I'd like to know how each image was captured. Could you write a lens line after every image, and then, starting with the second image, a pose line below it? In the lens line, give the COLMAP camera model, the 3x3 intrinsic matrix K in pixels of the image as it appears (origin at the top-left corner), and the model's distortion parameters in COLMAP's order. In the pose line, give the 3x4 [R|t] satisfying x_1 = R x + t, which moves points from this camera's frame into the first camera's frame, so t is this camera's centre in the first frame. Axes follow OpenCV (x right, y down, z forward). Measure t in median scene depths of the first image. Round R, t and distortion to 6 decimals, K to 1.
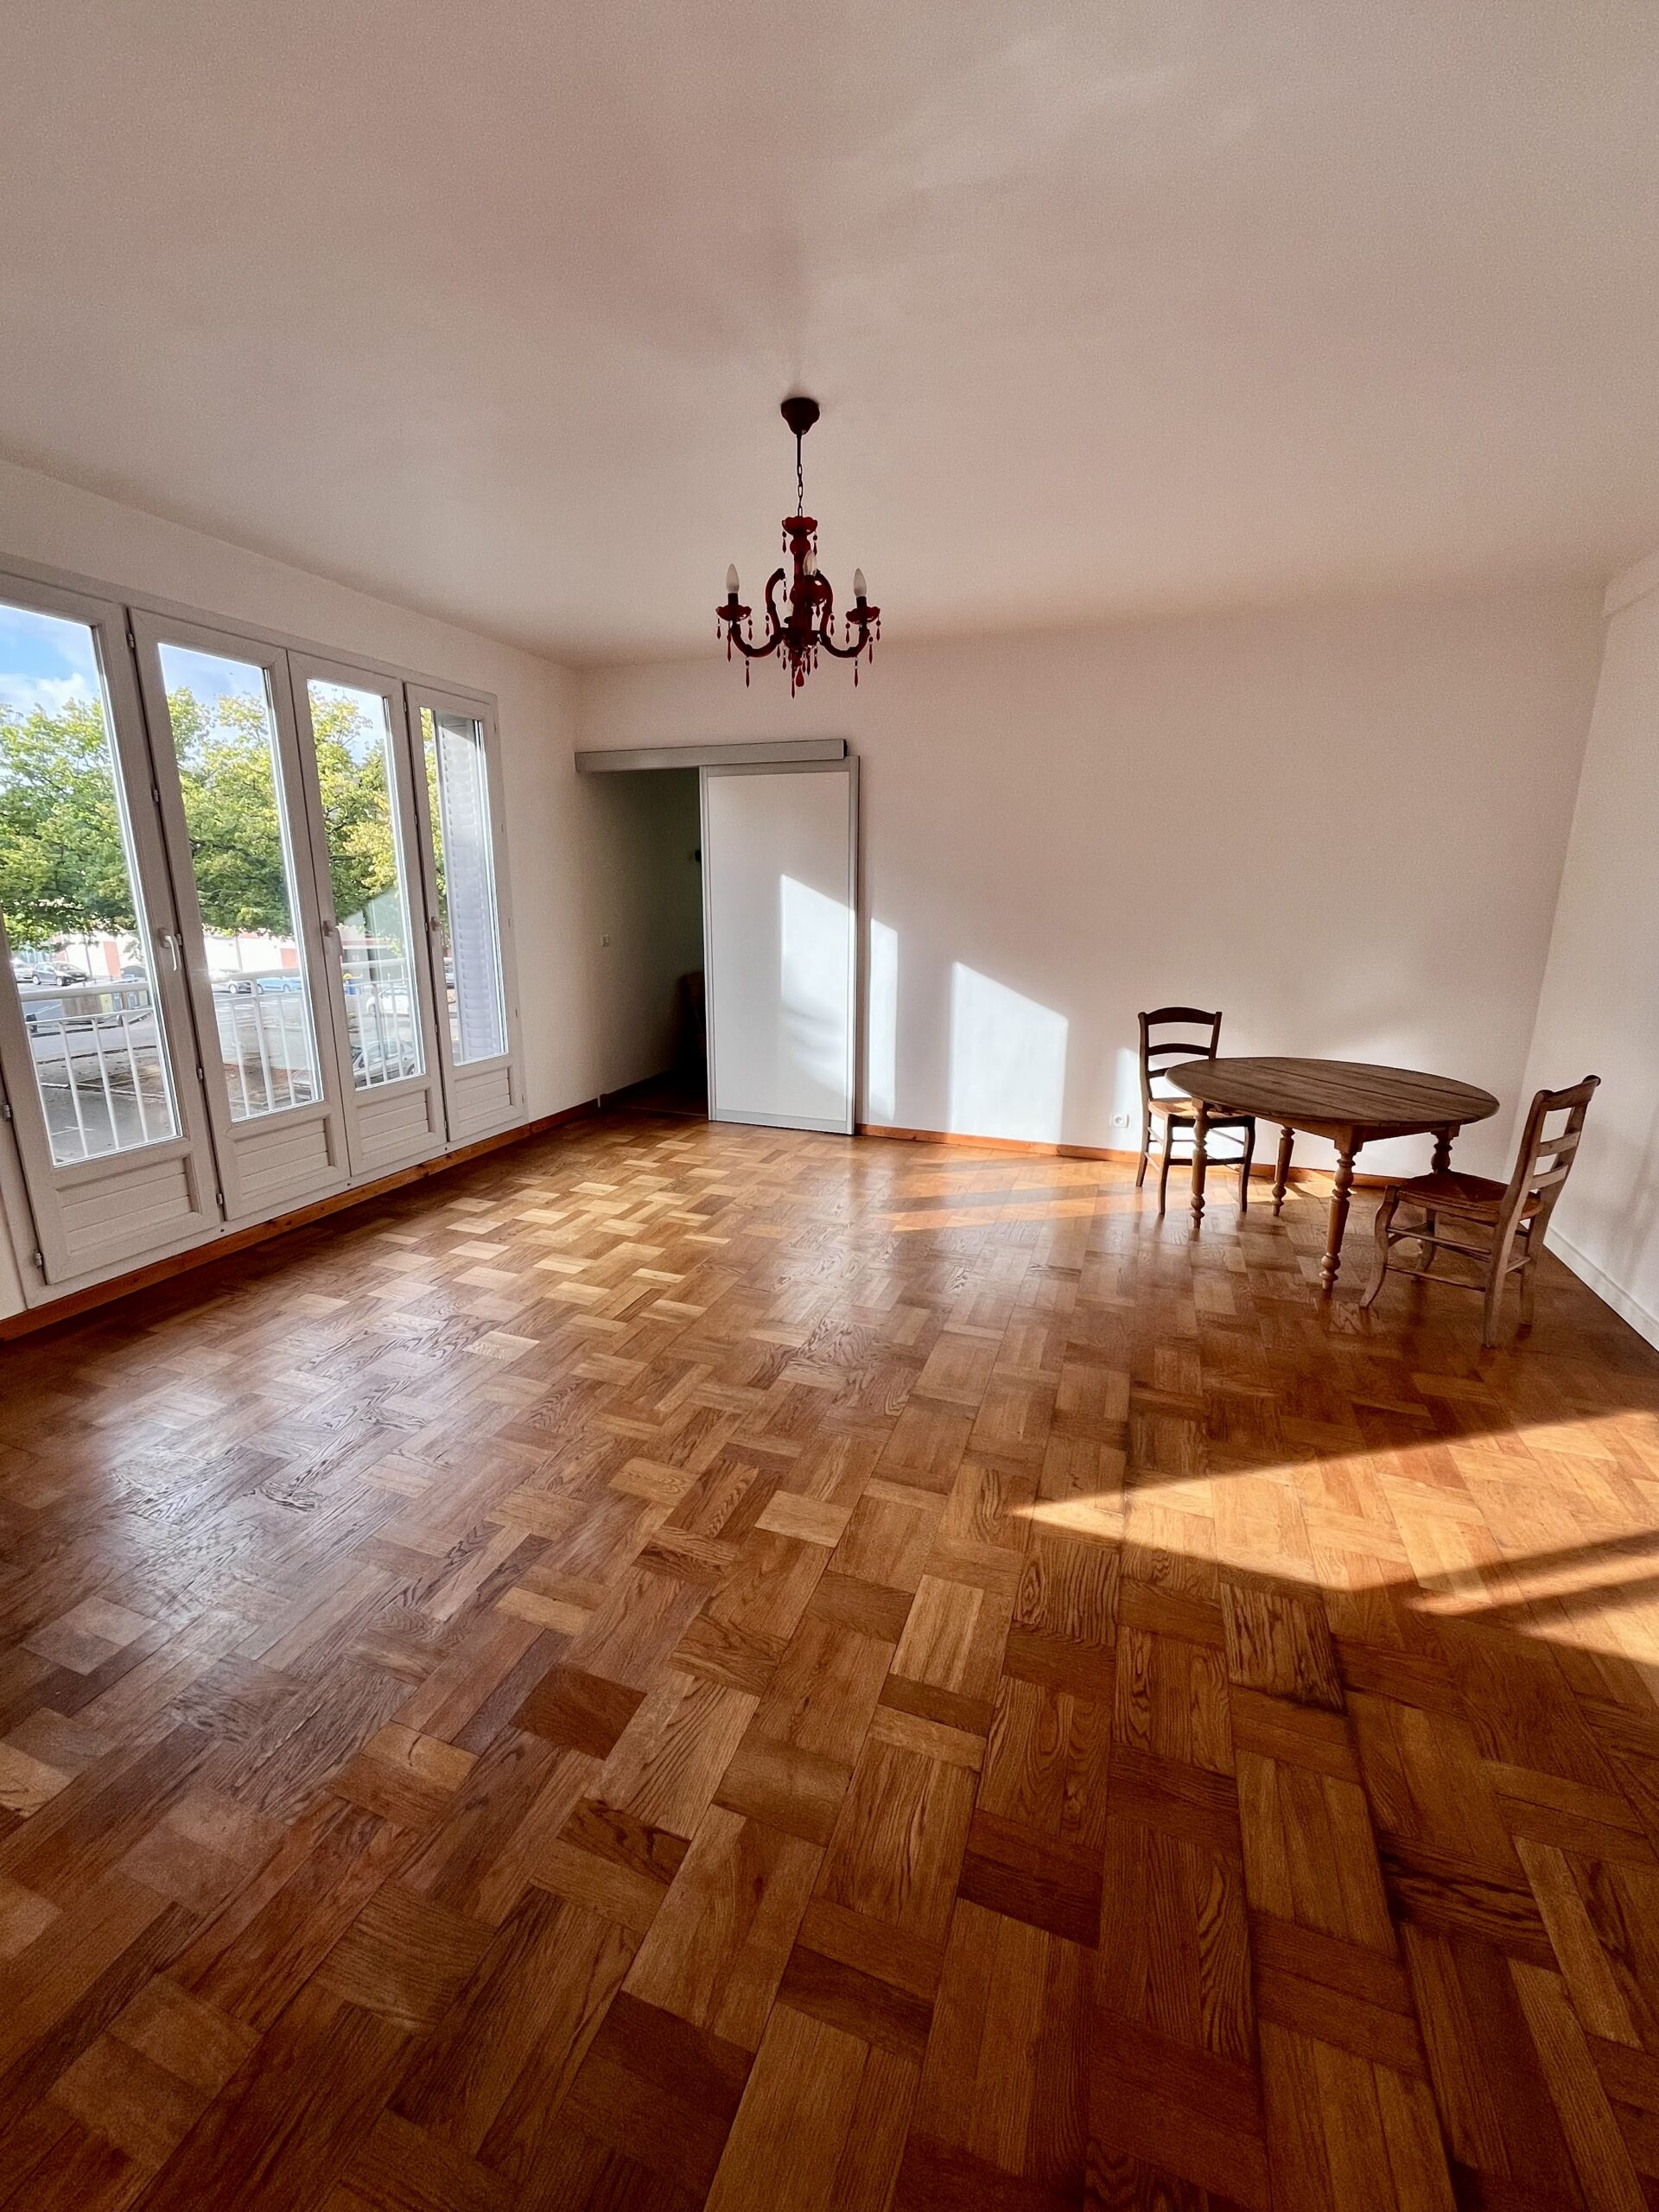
lens RADIAL K [[890.5, 0, 830.5], [0, 890.5, 1104.5], [0, 0, 1]] dist [0.000020, -0.000002]
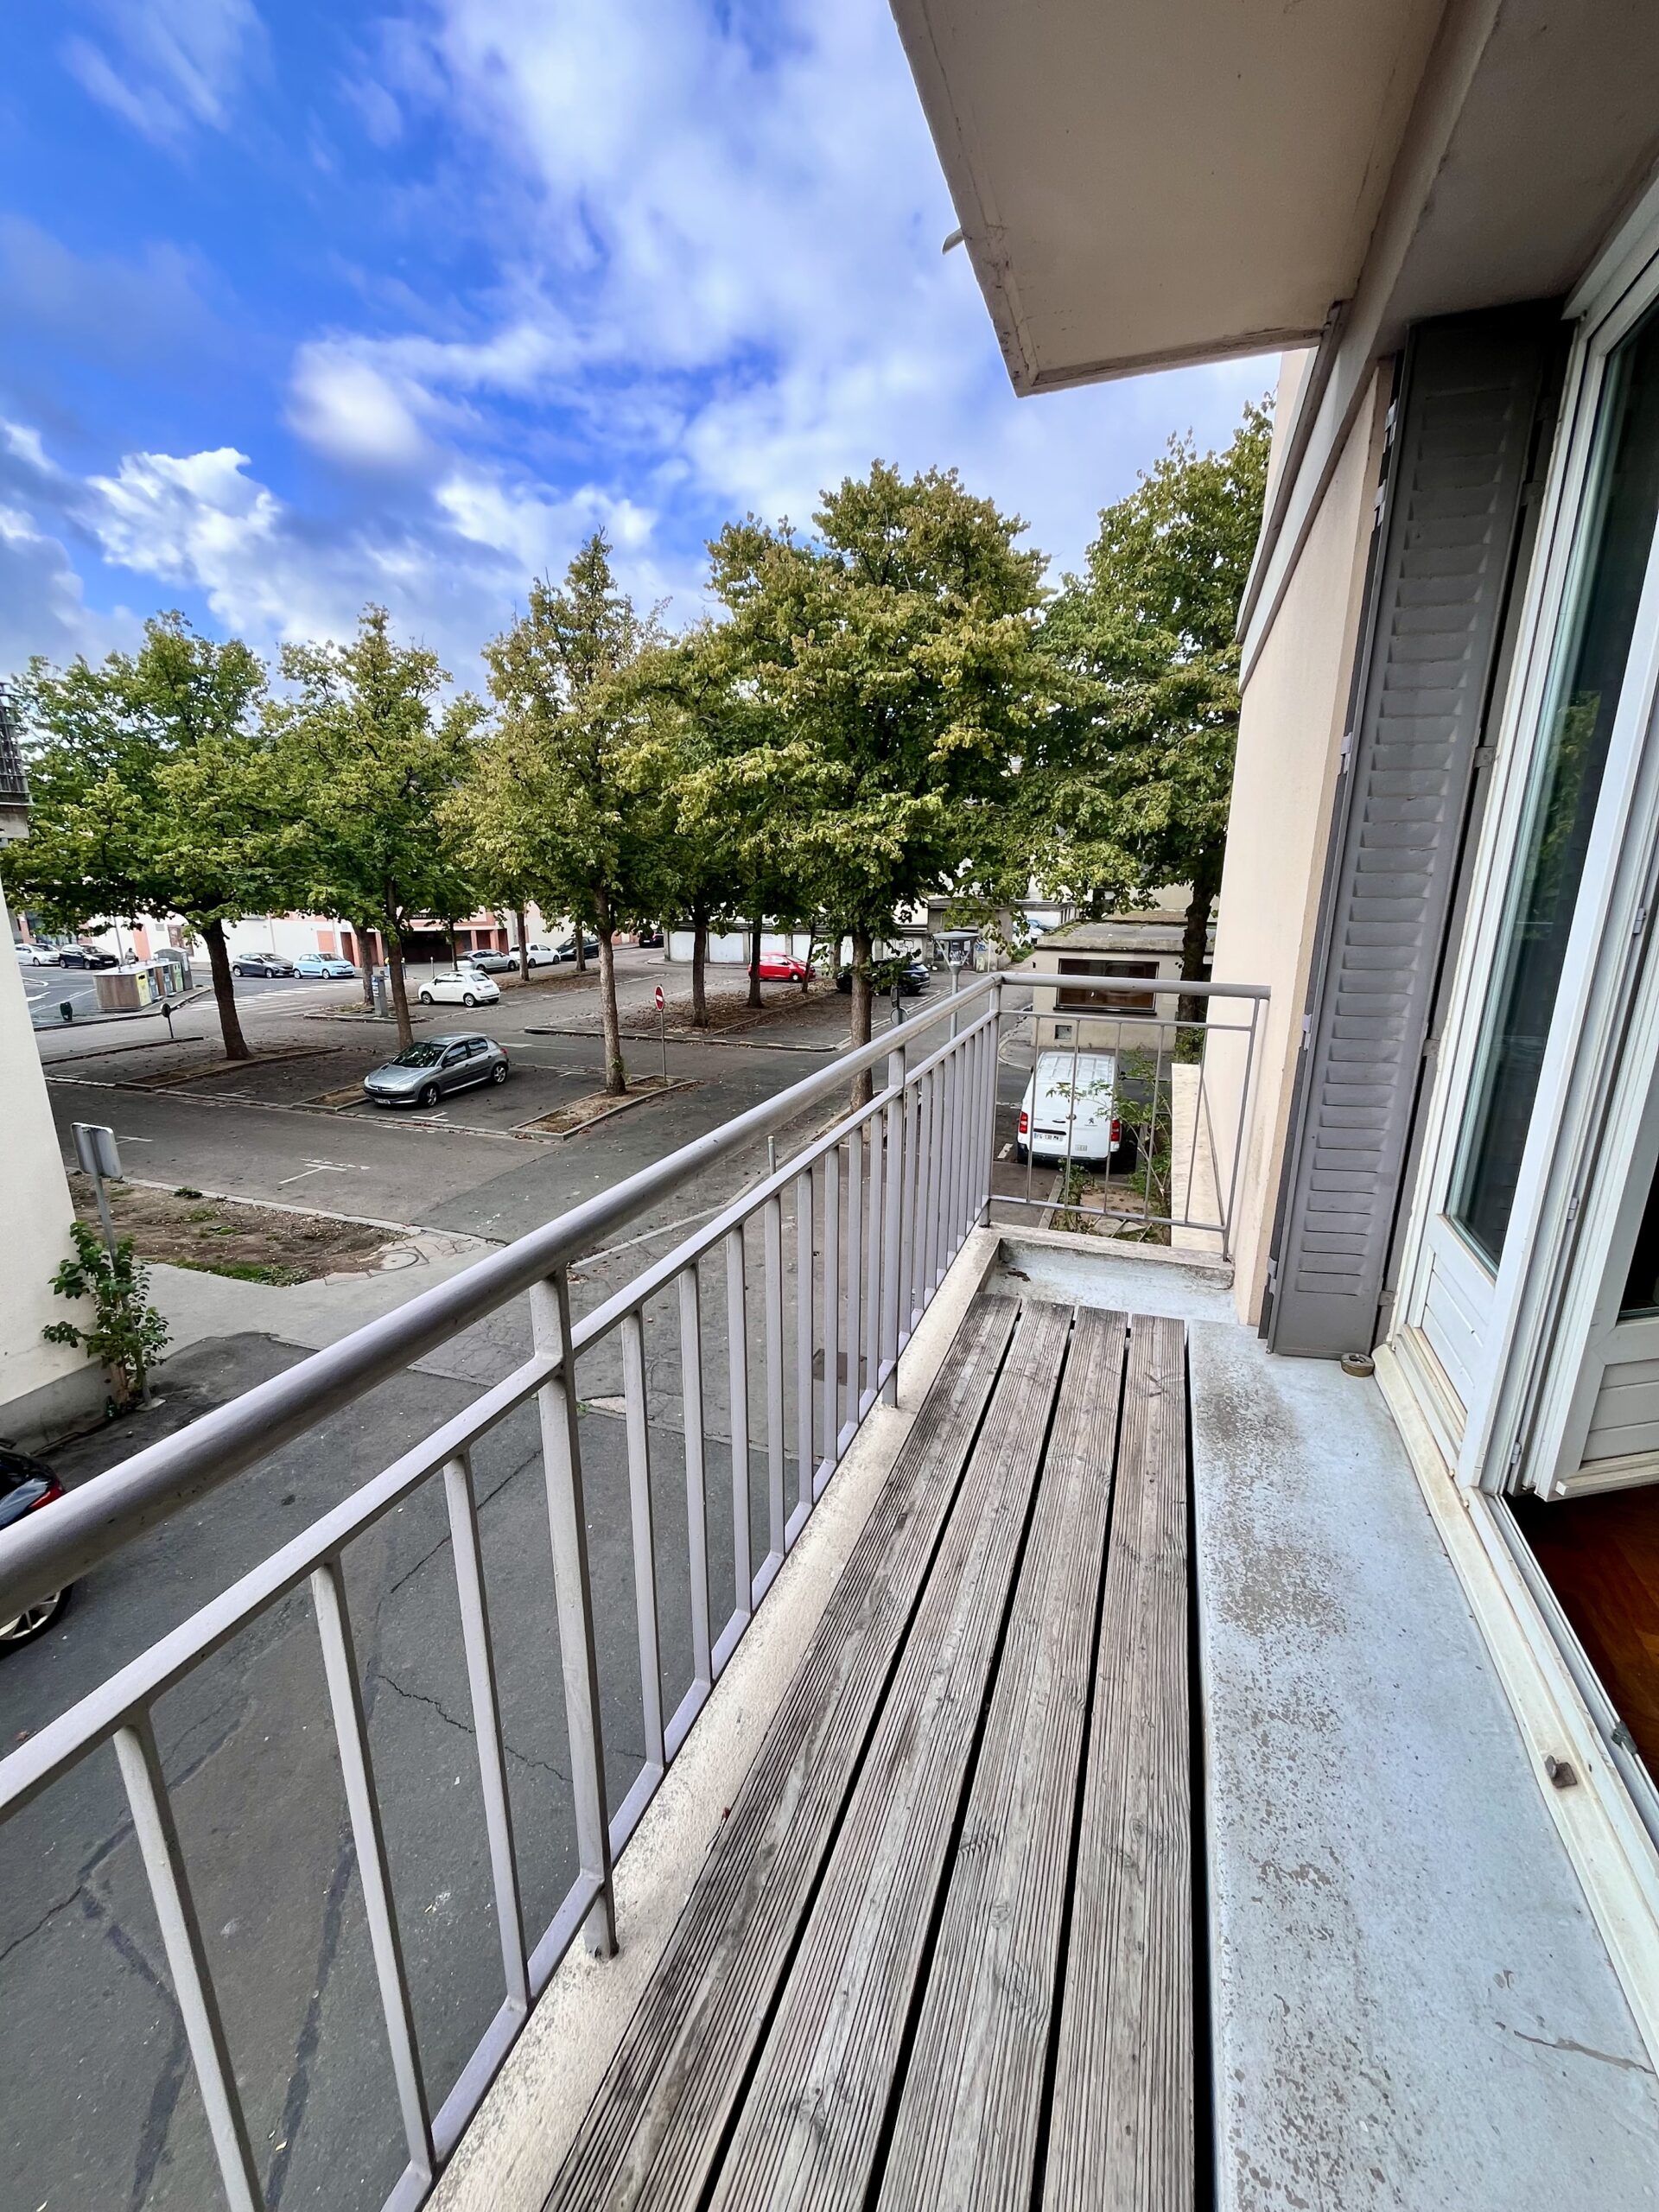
lens RADIAL K [[890.5, 0, 825.4], [0, 890.5, 1105.1], [0, 0, 1]] dist [0.000020, -0.000002]
pose [[0.999852, 0.005783, -0.016185, -0.129719], [-0.005480, 0.999810, 0.018706, -0.023526], [0.016290, -0.018614, 0.999694, 0.118206]]
